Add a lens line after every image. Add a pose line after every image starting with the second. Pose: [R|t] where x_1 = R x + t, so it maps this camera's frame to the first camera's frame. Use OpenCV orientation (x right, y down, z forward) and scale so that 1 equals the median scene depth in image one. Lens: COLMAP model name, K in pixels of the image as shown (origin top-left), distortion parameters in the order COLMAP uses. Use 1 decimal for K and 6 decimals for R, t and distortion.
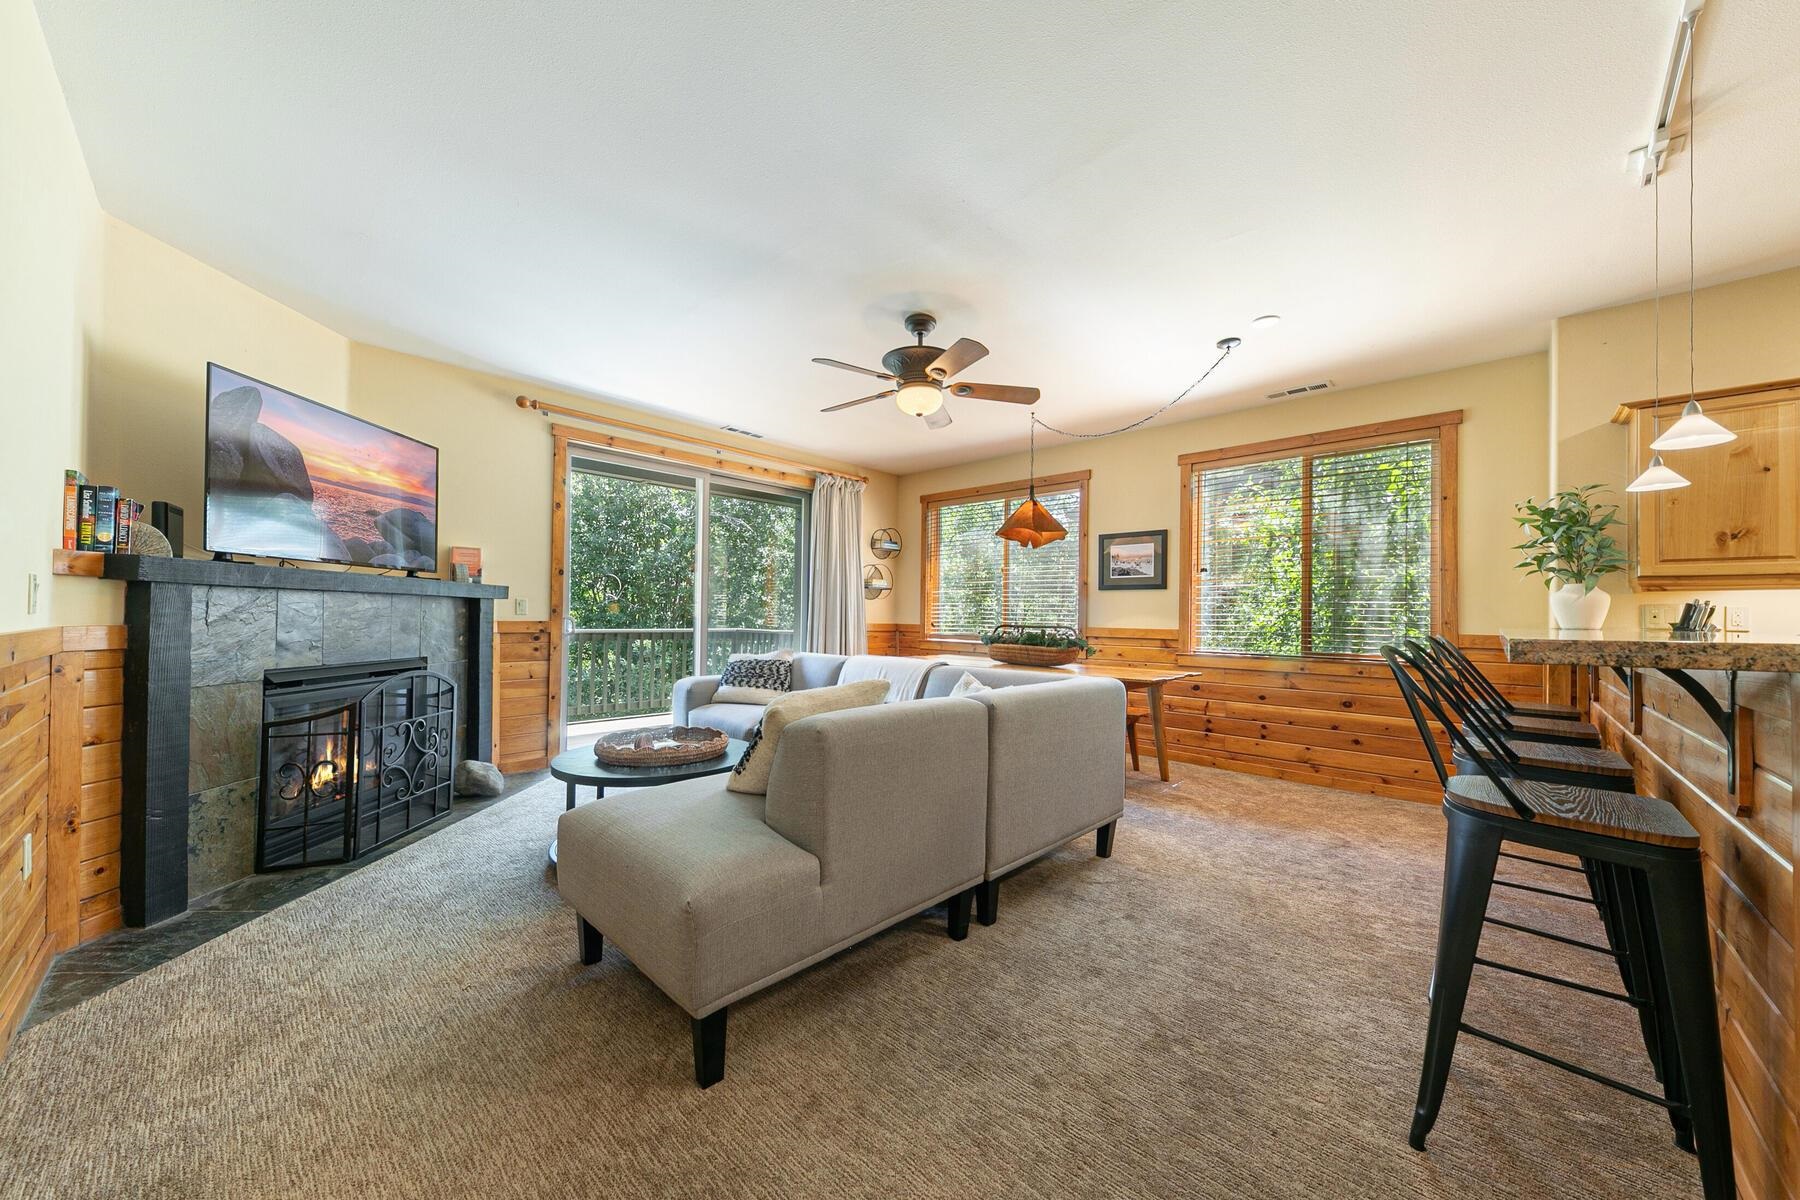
lens RADIAL K [[630.7, 0, 897.5], [0, 630.7, 607.0], [0, 0, 1]] dist [0.001360, -0.000052]
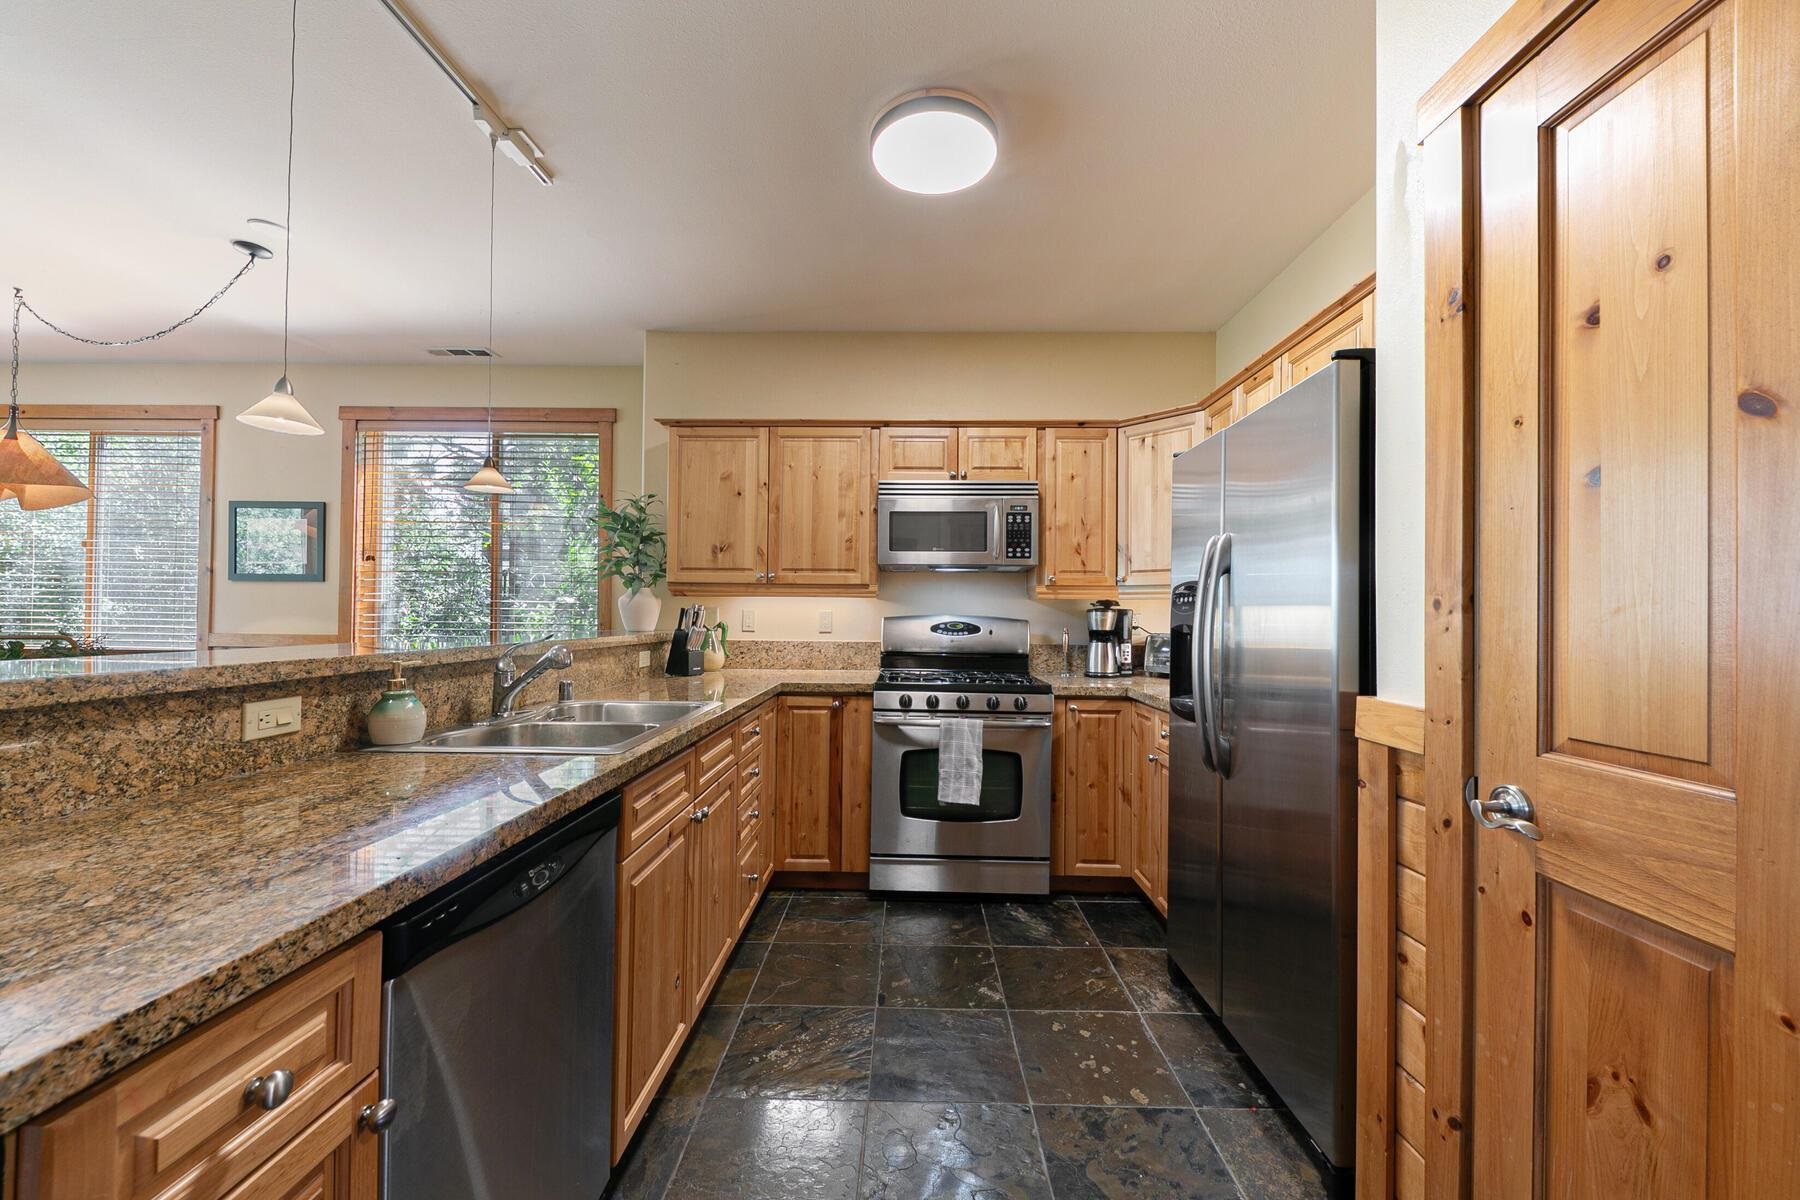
lens RADIAL K [[679.4, 0, 899.0], [0, 679.4, 606.2], [0, 0, 1]] dist [0.010312, -0.004752]
pose [[0.736595, 0.001845, 0.676332, 0.517337], [-0.009098, 0.999933, 0.007181, -0.014089], [-0.676273, -0.011443, 0.736562, -0.095696]]
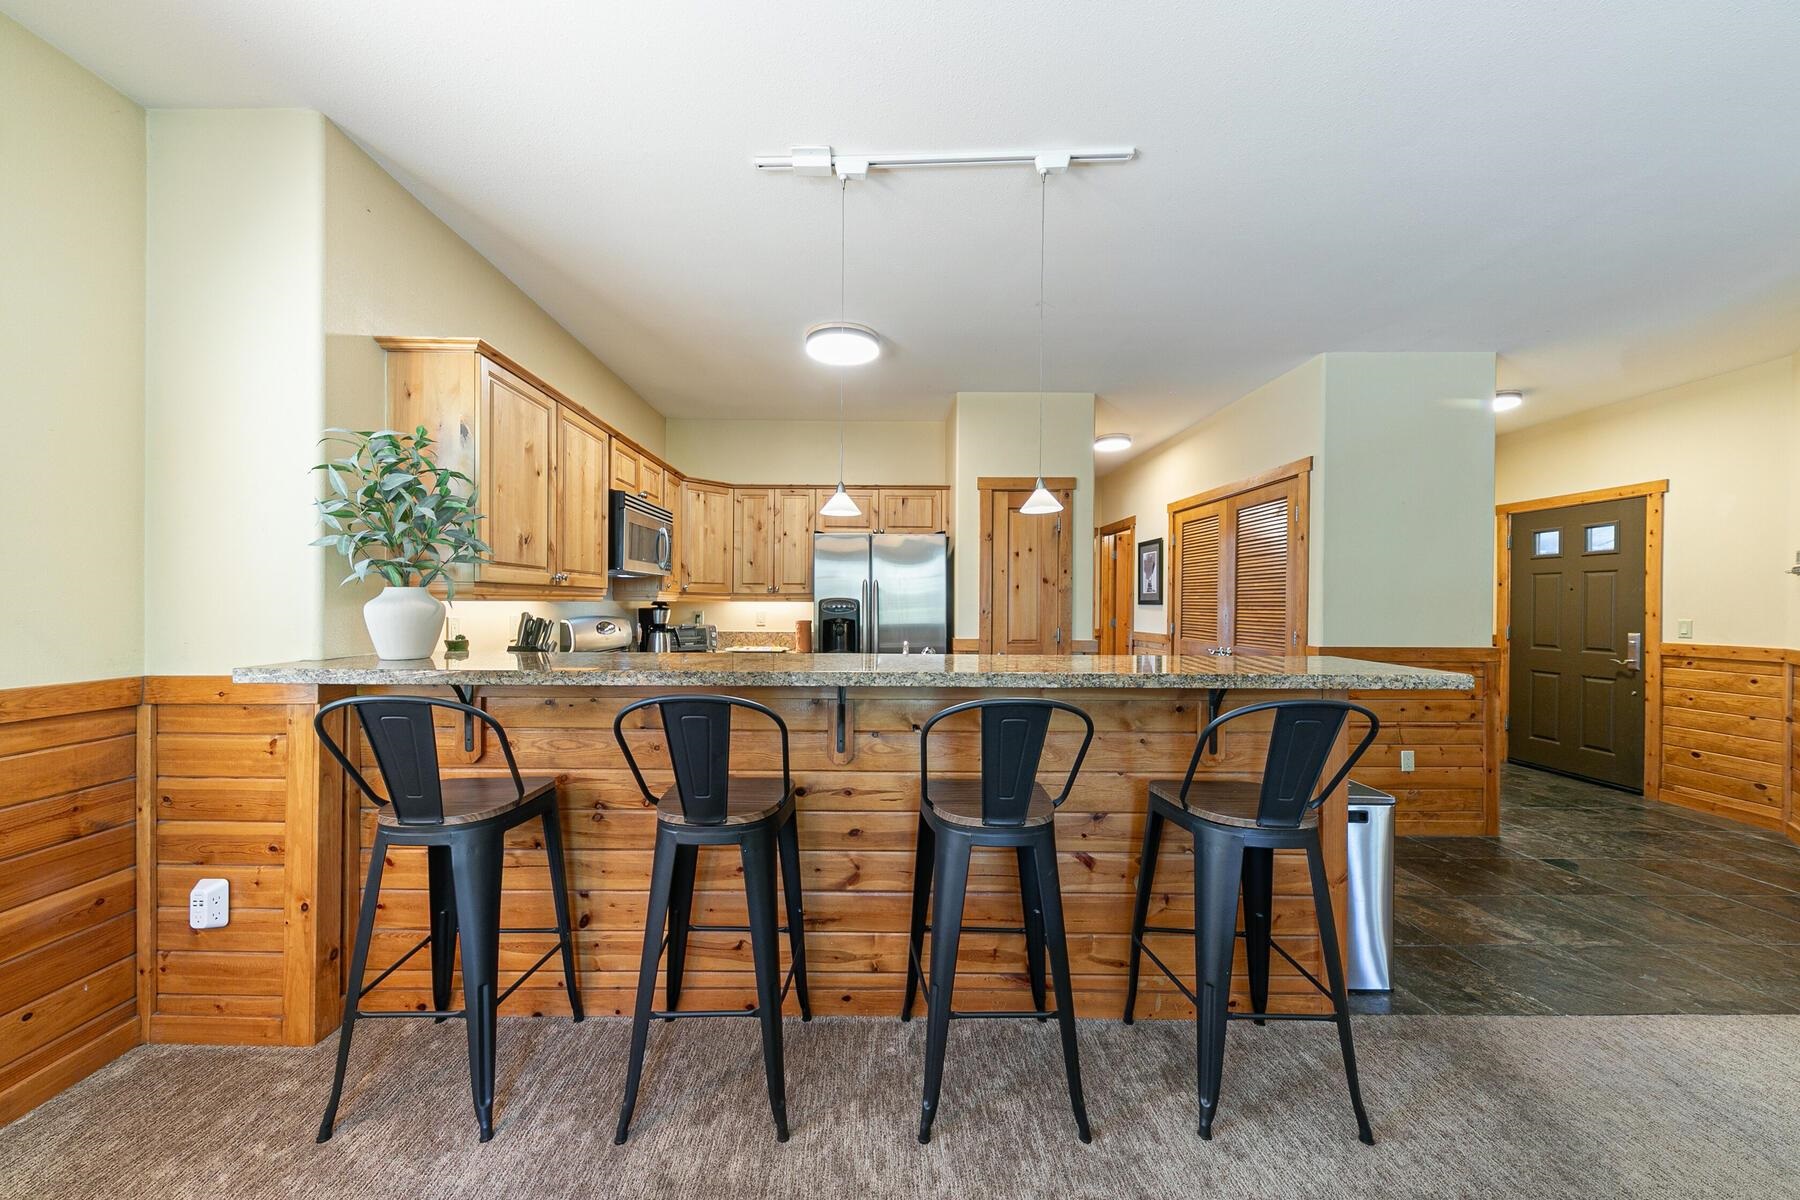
lens RADIAL K [[624.7, 0, 886.2], [0, 624.7, 608.5], [0, 0, 1]] dist [0.000737, 0.000045]
pose [[-0.693715, -0.023831, 0.719855, 0.232814], [-0.023652, 0.999667, 0.010302, -0.027238], [-0.719861, -0.009880, -0.694048, 0.869299]]
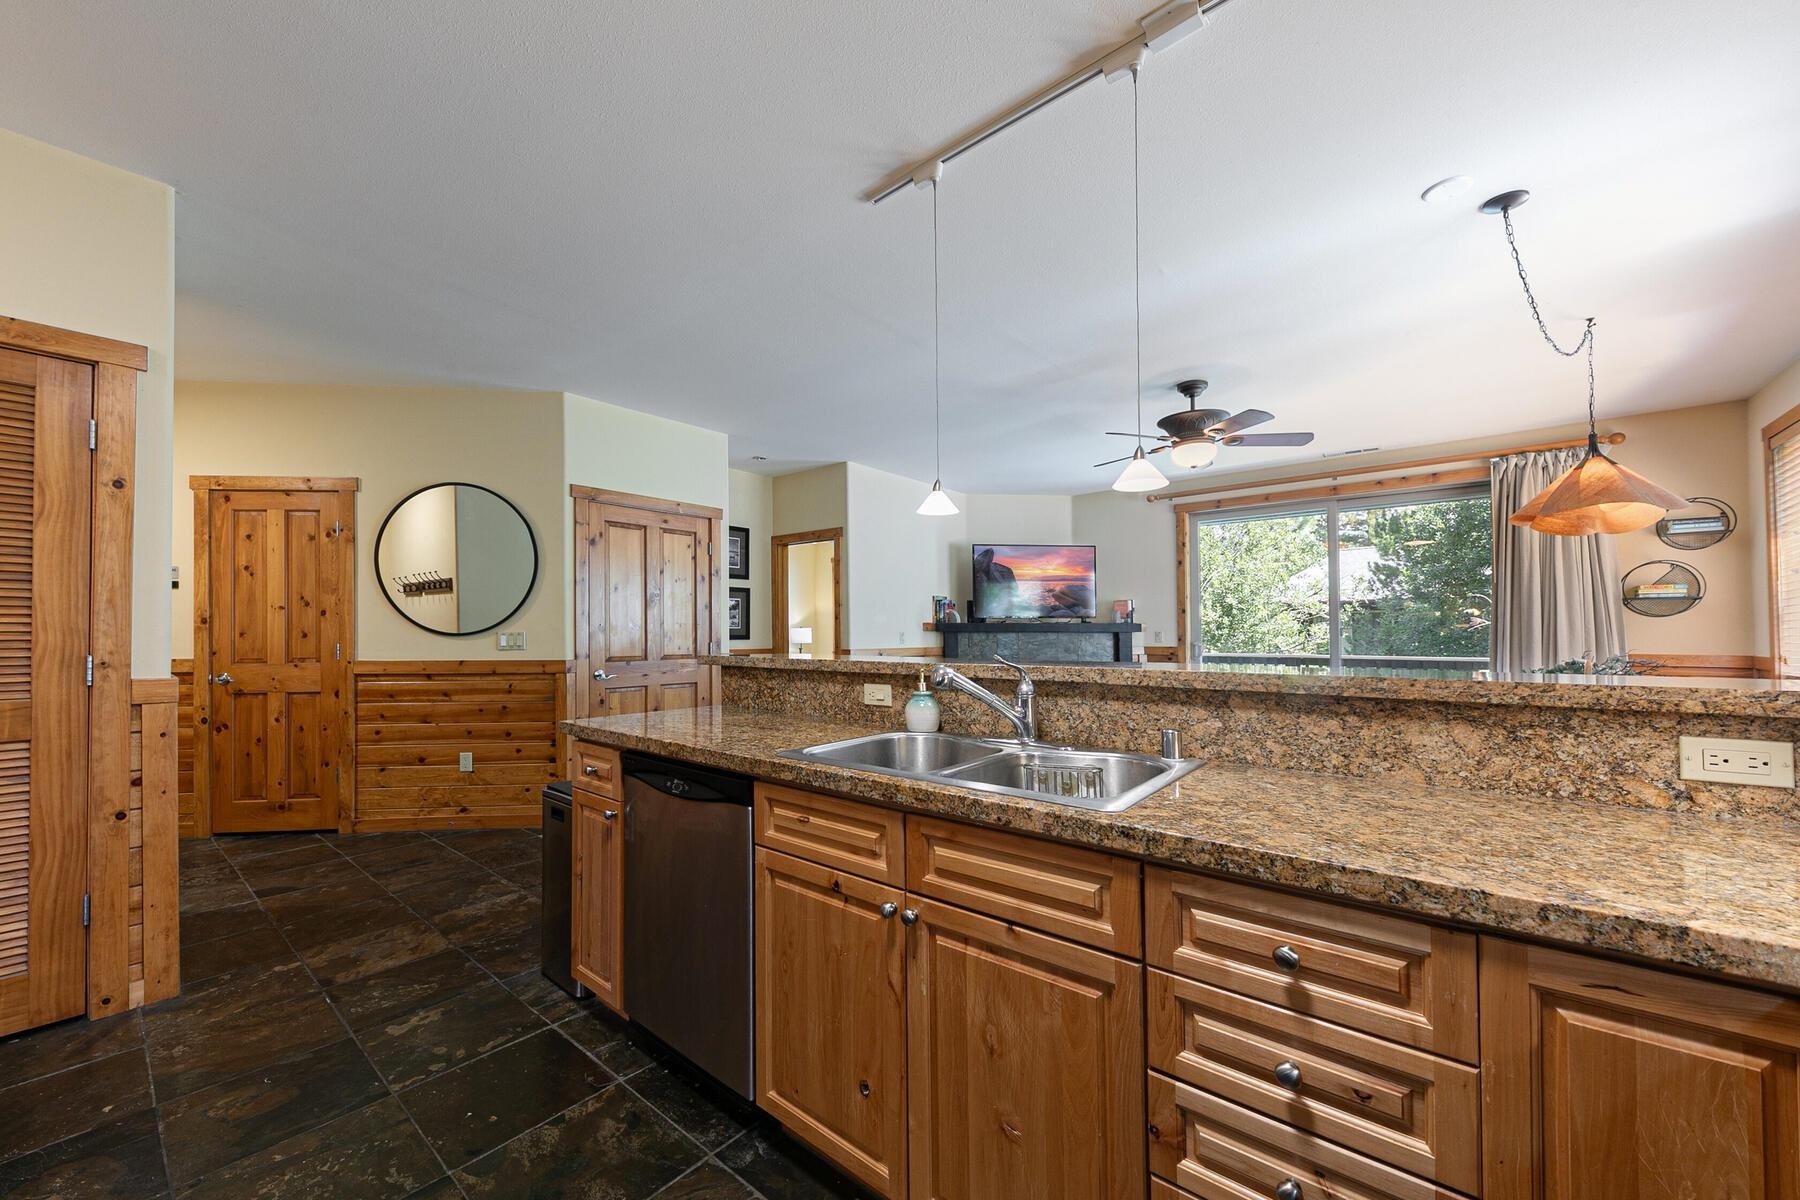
lens RADIAL K [[676.9, 0, 894.3], [0, 676.9, 626.5], [0, 0, 1]] dist [0.010955, -0.000062]
pose [[0.064391, -0.023998, -0.997636, 1.091886], [0.016511, 0.999600, -0.022980, 0.001969], [0.997788, -0.014992, 0.064761, 0.338326]]
